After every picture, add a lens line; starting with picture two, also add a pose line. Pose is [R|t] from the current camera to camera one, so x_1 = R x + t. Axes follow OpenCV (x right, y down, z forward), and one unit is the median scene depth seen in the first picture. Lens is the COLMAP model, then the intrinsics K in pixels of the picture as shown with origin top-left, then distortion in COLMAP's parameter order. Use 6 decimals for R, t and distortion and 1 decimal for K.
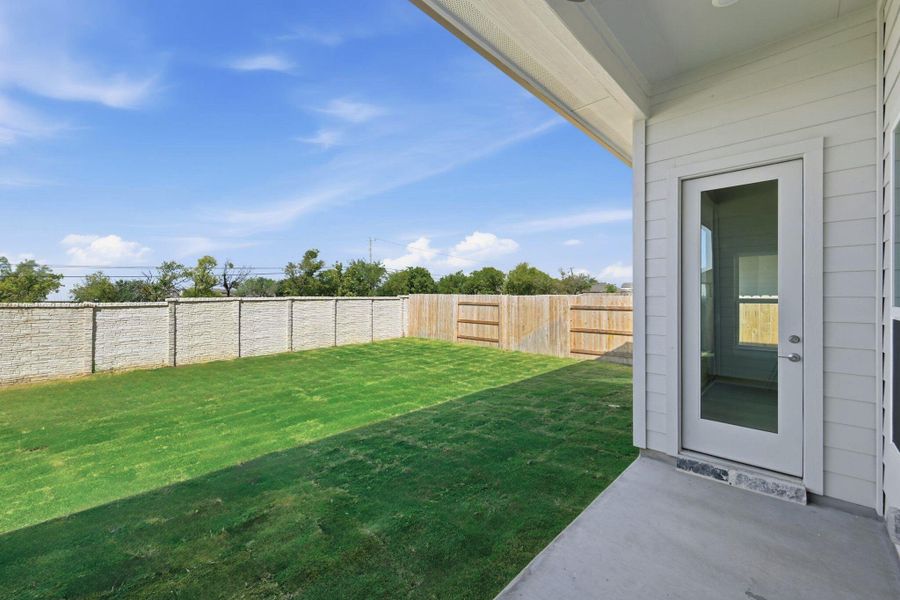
lens RADIAL K [[358.7, 0, 450.0], [0, 358.7, 300.0], [0, 0, 1]] dist [0.000415, 0.000108]
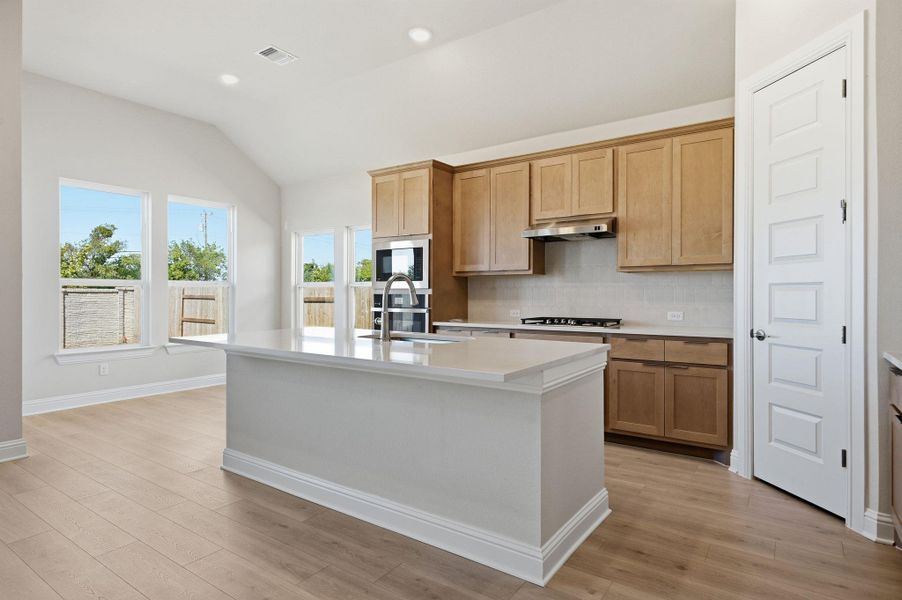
lens RADIAL K [[492.8, 0, 451.0], [0, 492.8, 300.0], [0, 0, 1]] dist [0.000867, 0.000709]
pose [[0.987253, 0.001040, 0.159152, 0.192863], [-0.000543, 0.999995, -0.003167, 0.008830], [-0.159155, 0.003040, 0.987249, -0.057960]]
